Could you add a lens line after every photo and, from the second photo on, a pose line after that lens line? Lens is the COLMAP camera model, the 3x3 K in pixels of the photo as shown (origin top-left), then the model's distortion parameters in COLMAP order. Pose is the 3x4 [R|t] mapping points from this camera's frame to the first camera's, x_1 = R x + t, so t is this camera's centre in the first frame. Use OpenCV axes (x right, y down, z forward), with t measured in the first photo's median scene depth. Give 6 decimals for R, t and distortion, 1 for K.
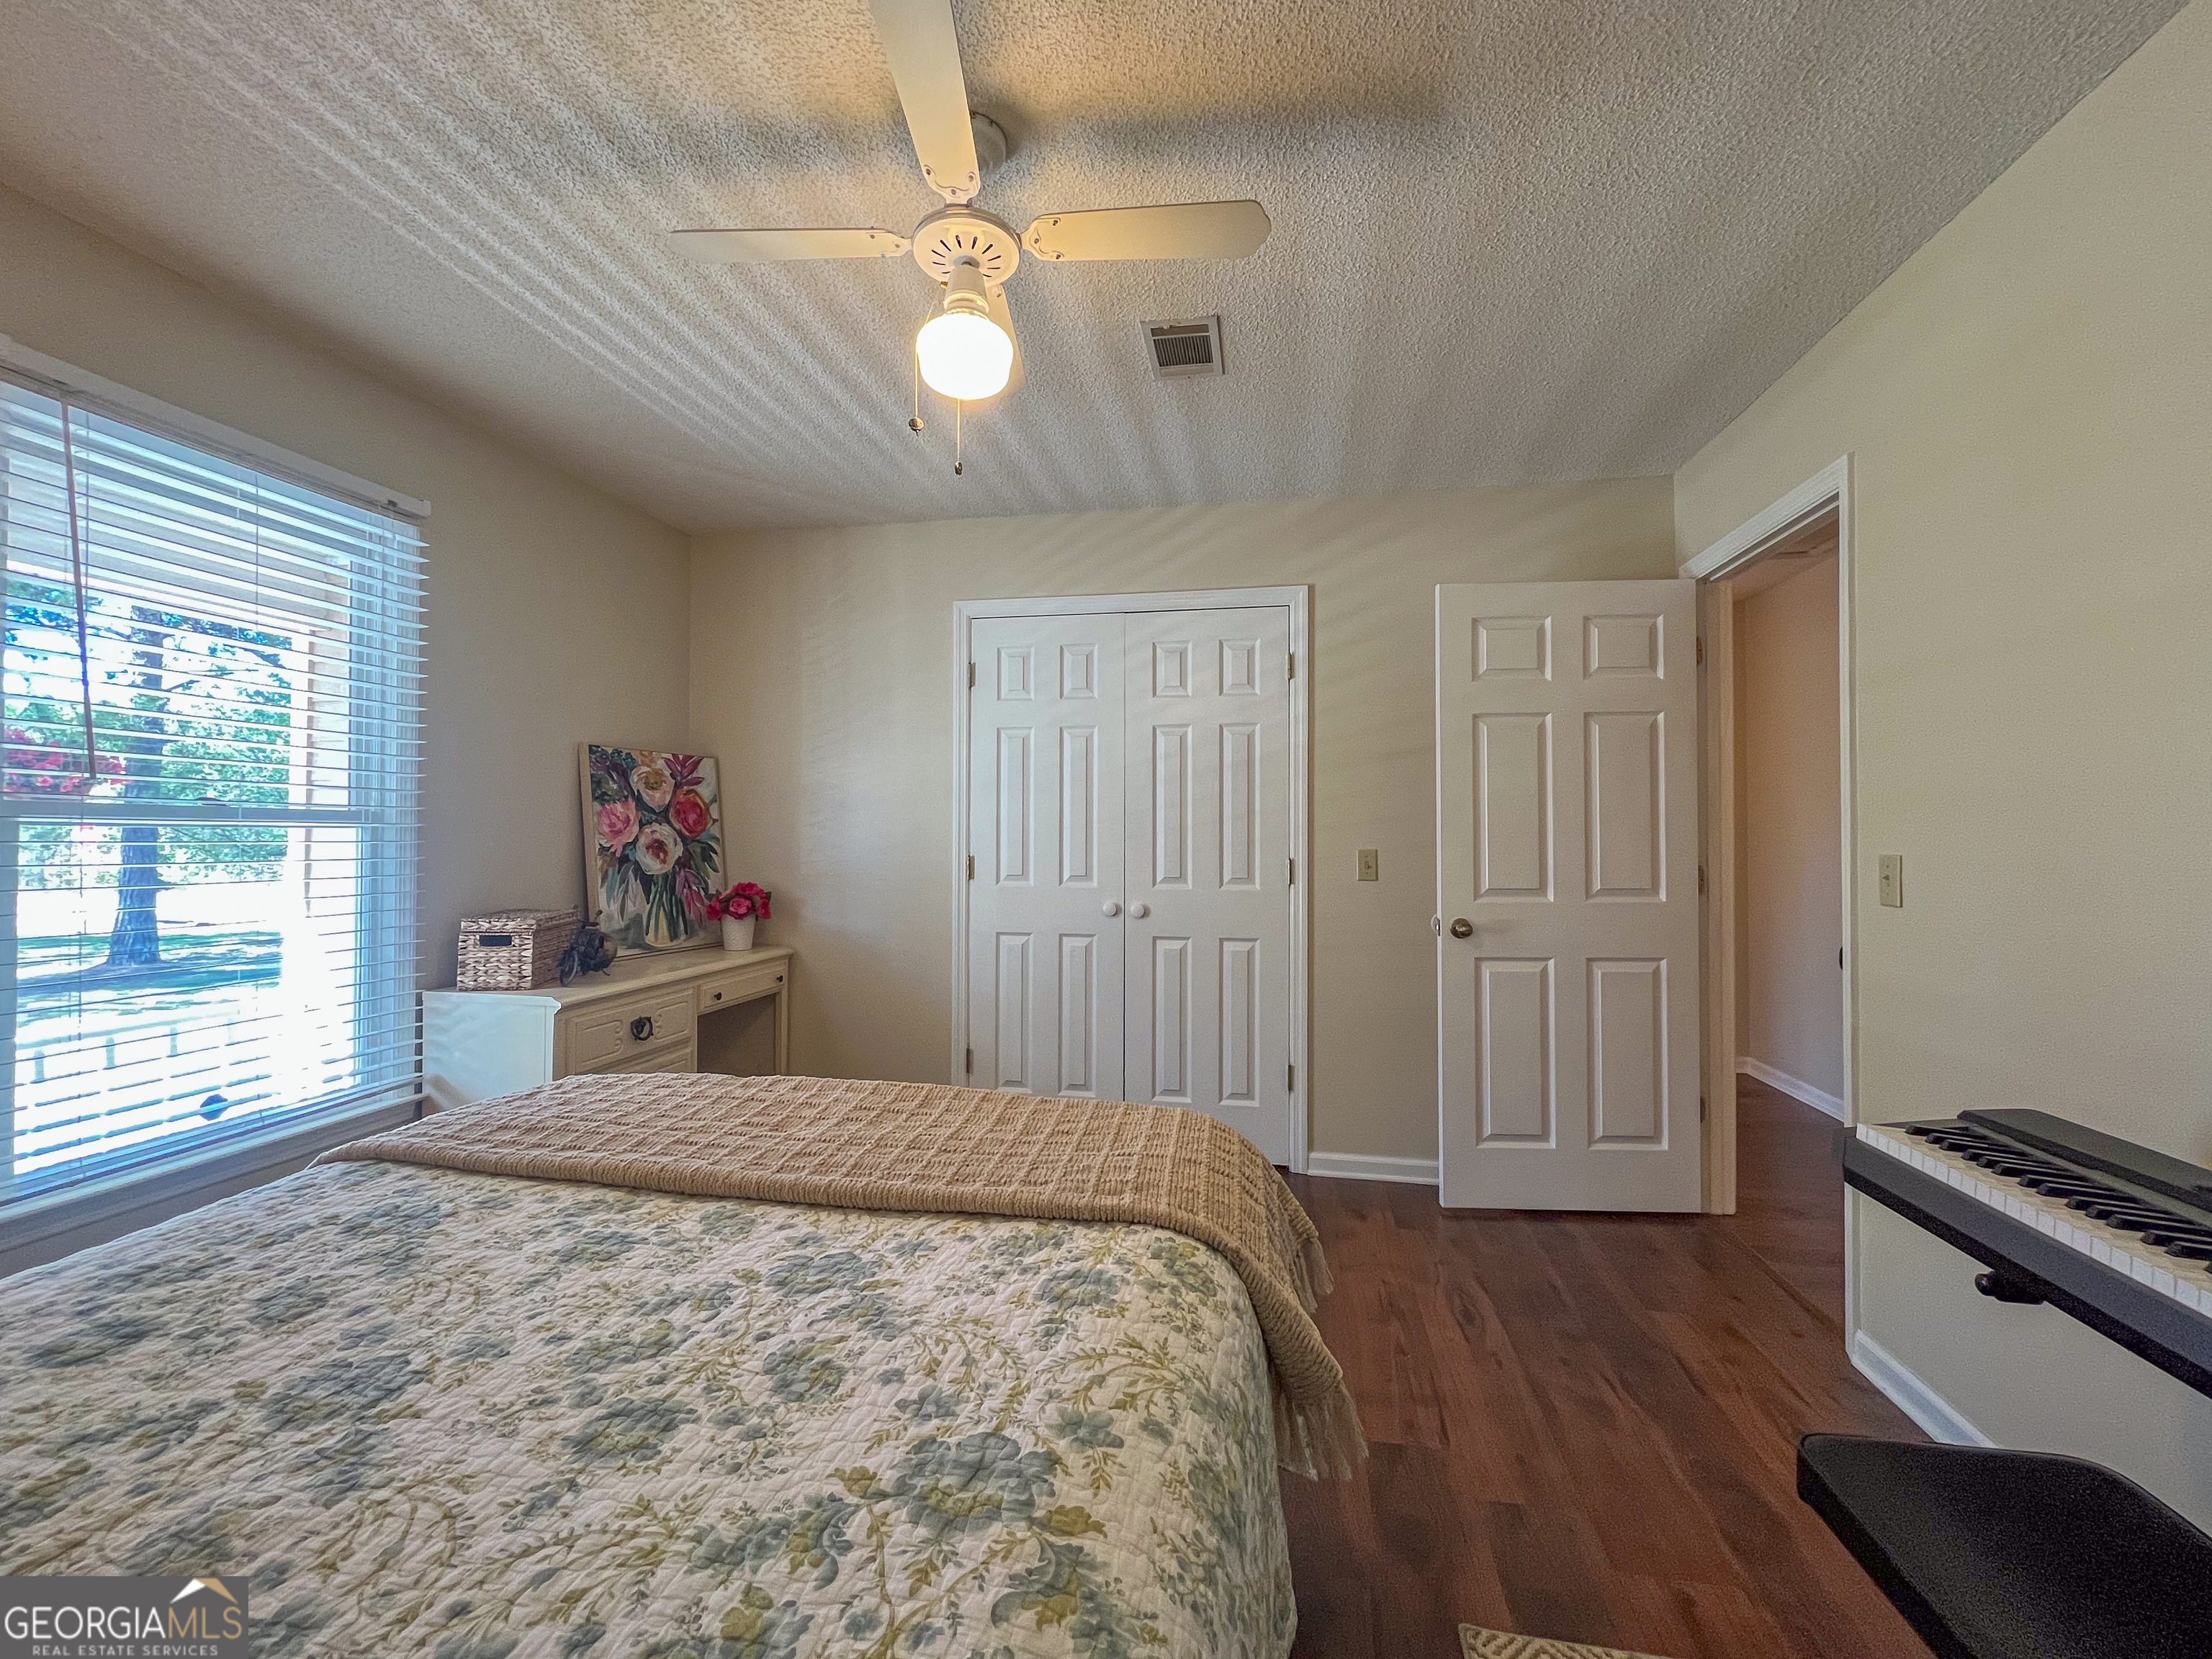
lens RADIAL K [[951.7, 0, 1092.9], [0, 951.7, 836.4], [0, 0, 1]] dist [0.000390, 0.000082]
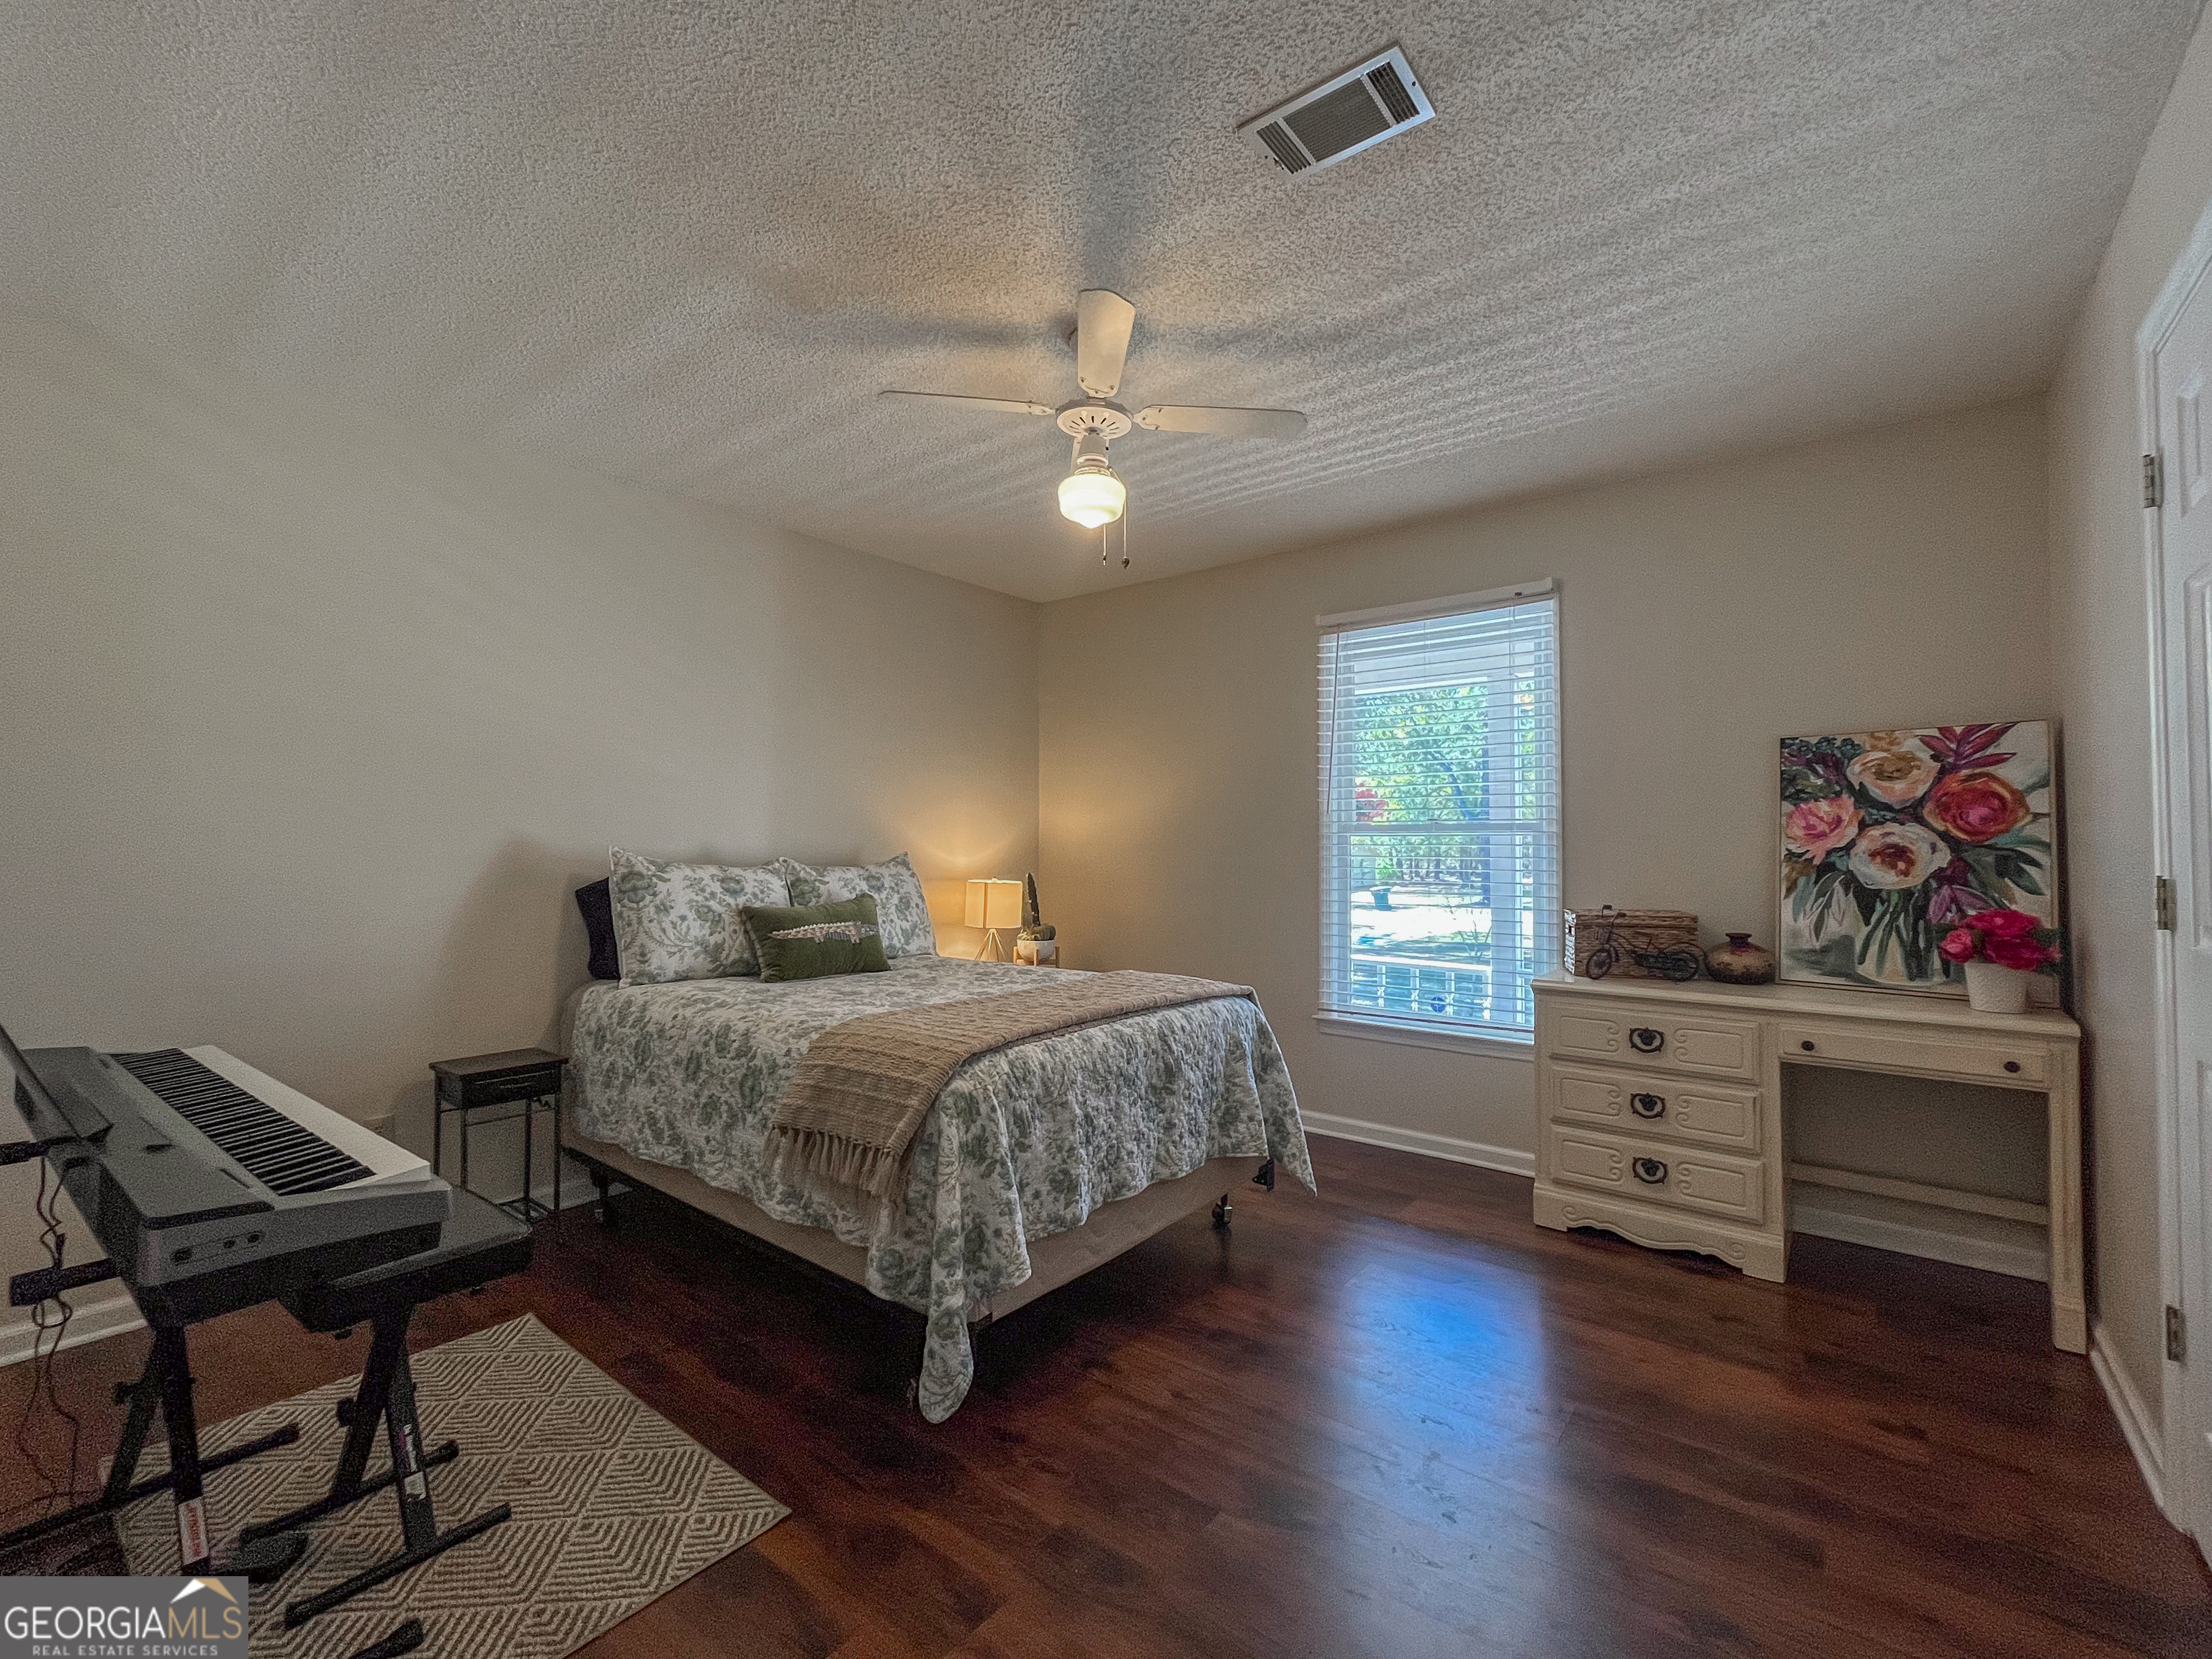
lens RADIAL K [[951.7, 0, 1097.1], [0, 951.7, 822.4], [0, 0, 1]] dist [0.000390, 0.000082]
pose [[-0.480747, -0.024693, -0.876512, 0.534698], [-0.002643, 0.999640, -0.026713, 0.007969], [0.876855, -0.010526, -0.480639, 0.814571]]
